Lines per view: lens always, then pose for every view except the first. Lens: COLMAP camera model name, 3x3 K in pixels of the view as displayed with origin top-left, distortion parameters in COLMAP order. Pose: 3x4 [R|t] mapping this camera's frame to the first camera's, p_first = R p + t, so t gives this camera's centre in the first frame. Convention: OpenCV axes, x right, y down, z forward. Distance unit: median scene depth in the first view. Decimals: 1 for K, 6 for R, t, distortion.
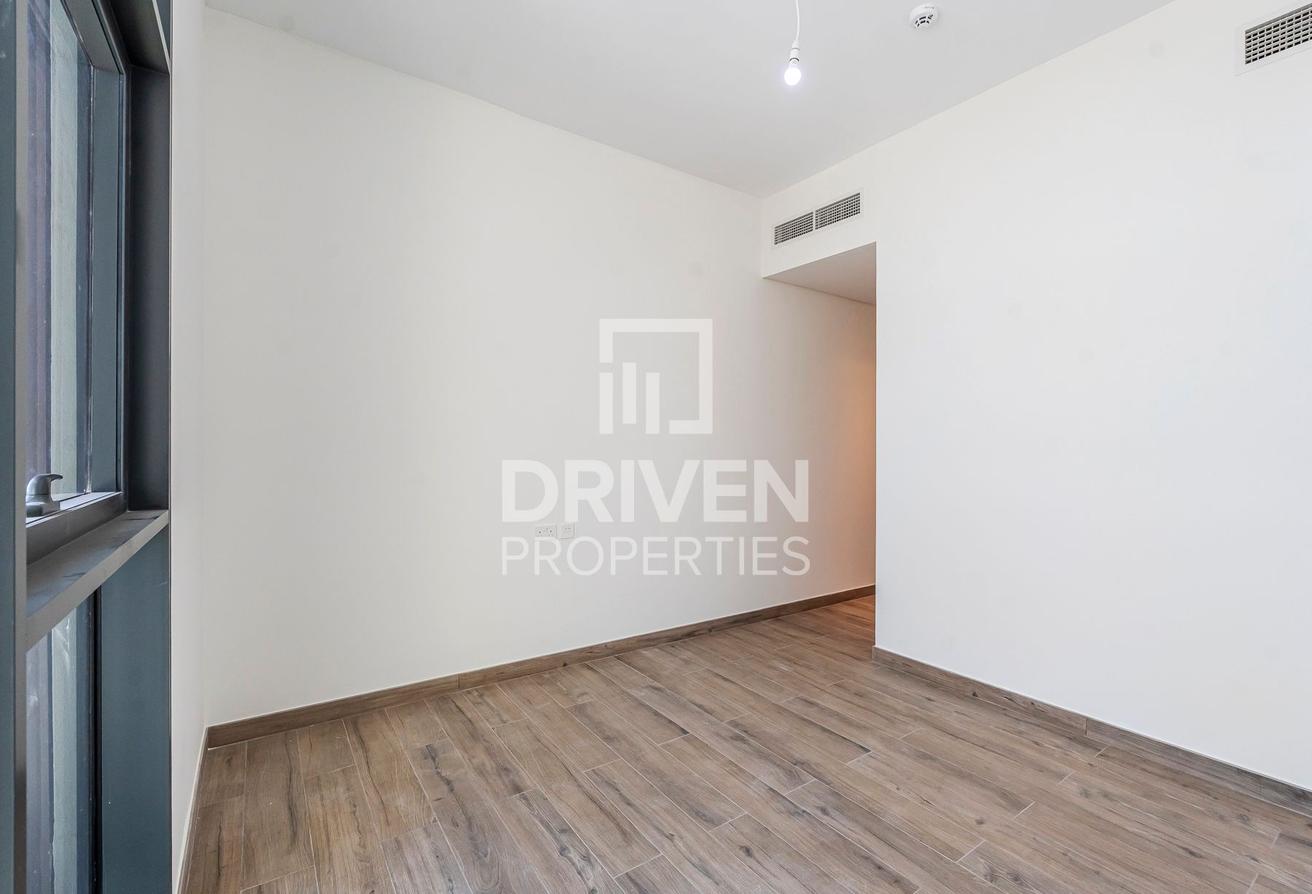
lens RADIAL K [[582.0, 0, 658.2], [0, 582.0, 449.1], [0, 0, 1]] dist [-0.001481, -0.000037]
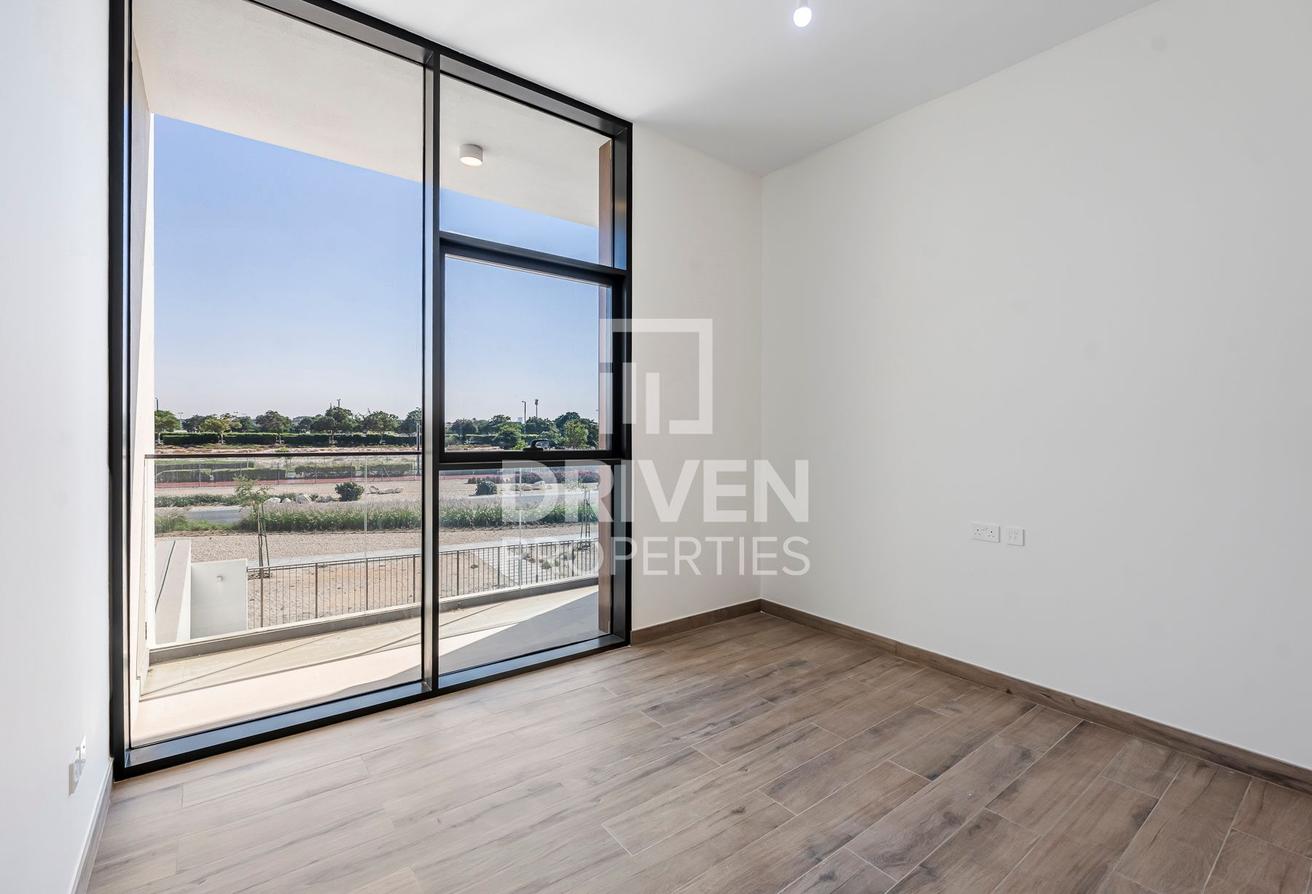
lens RADIAL K [[582.0, 0, 658.2], [0, 582.0, 449.1], [0, 0, 1]] dist [-0.001481, -0.000037]
pose [[0.047042, 0.021749, -0.998656, 0.869619], [-0.017962, 0.999620, 0.020924, 0.007235], [0.998731, 0.016954, 0.047415, 0.577217]]
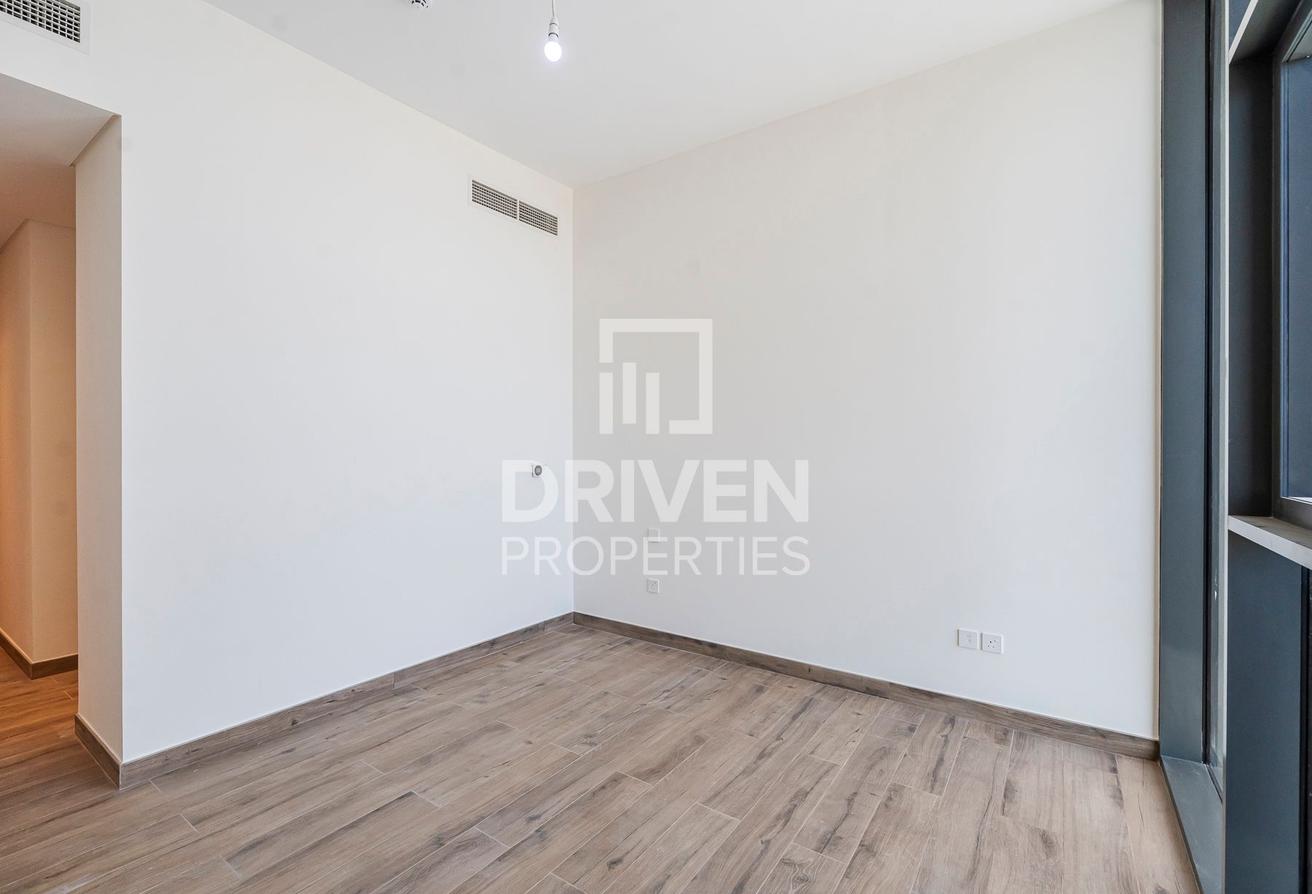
lens RADIAL K [[582.0, 0, 658.2], [0, 582.0, 449.1], [0, 0, 1]] dist [-0.001481, -0.000037]
pose [[-0.348050, -0.014620, 0.937362, -0.560156], [0.006645, 0.999815, 0.018061, -0.010378], [-0.937452, 0.012514, -0.347889, 0.918609]]
